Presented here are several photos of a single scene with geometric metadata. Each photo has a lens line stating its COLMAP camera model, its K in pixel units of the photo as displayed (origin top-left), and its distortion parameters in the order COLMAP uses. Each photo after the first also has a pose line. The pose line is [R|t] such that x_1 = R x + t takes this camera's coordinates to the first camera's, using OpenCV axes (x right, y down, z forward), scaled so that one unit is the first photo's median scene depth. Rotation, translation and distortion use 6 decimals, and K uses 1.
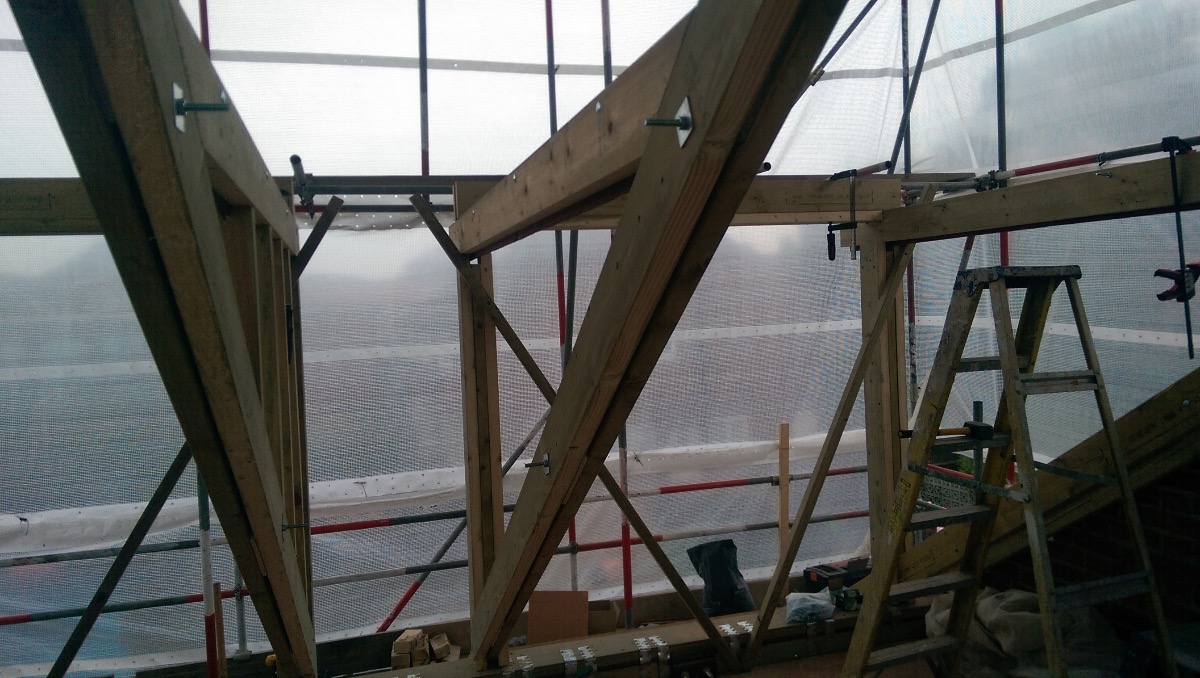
lens RADIAL K [[841.8, 0, 603.5], [0, 841.8, 332.7], [0, 0, 1]] dist [0.082256, -0.118363]
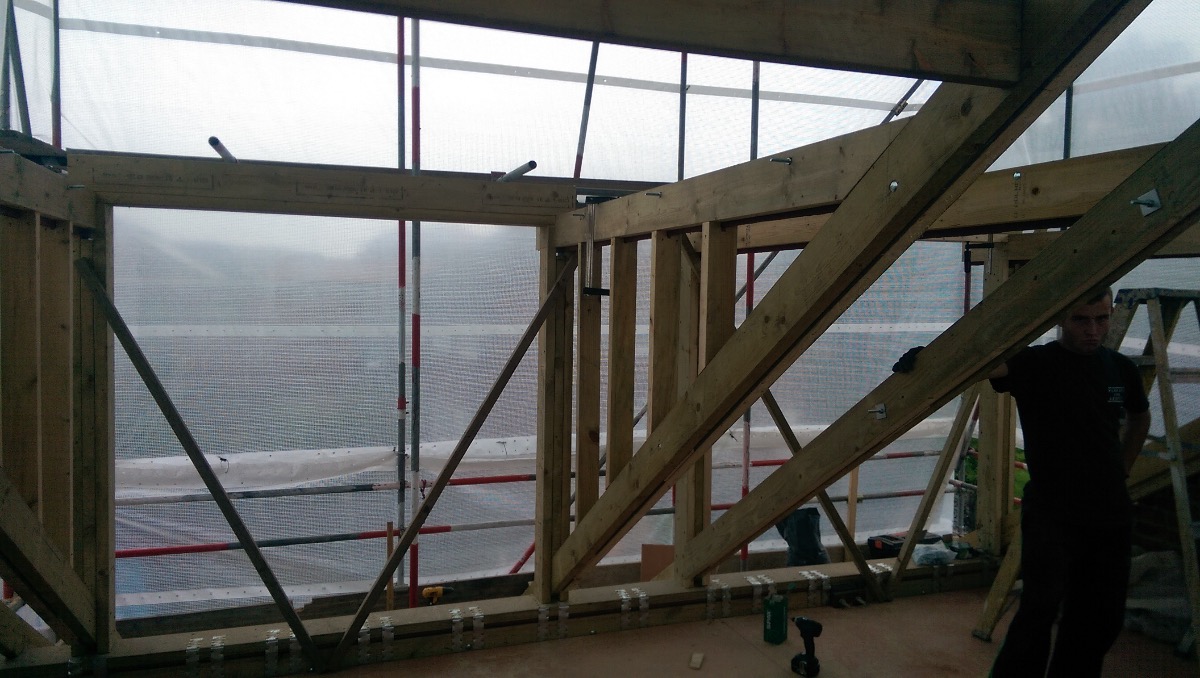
lens RADIAL K [[841.8, 0, 603.5], [0, 841.8, 332.7], [0, 0, 1]] dist [0.082256, -0.118363]
pose [[0.997181, 0.053372, 0.052739, -0.373836], [-0.053839, 0.998522, 0.007478, 0.023333], [-0.052262, -0.010296, 0.998580, -0.238883]]
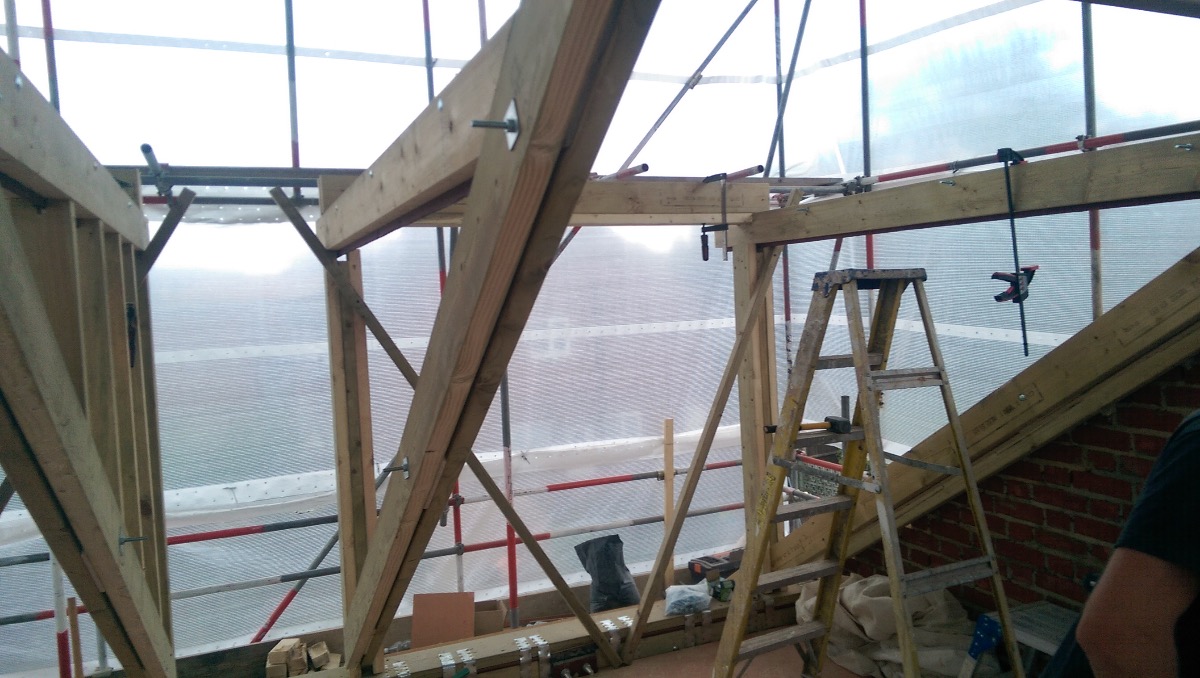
lens RADIAL K [[841.8, 0, 603.5], [0, 841.8, 332.7], [0, 0, 1]] dist [0.082256, -0.118363]
pose [[0.992548, -0.001153, 0.121851, 0.021098], [0.000653, 0.999991, 0.004144, -0.002503], [-0.121855, -0.004034, 0.992540, 0.000943]]
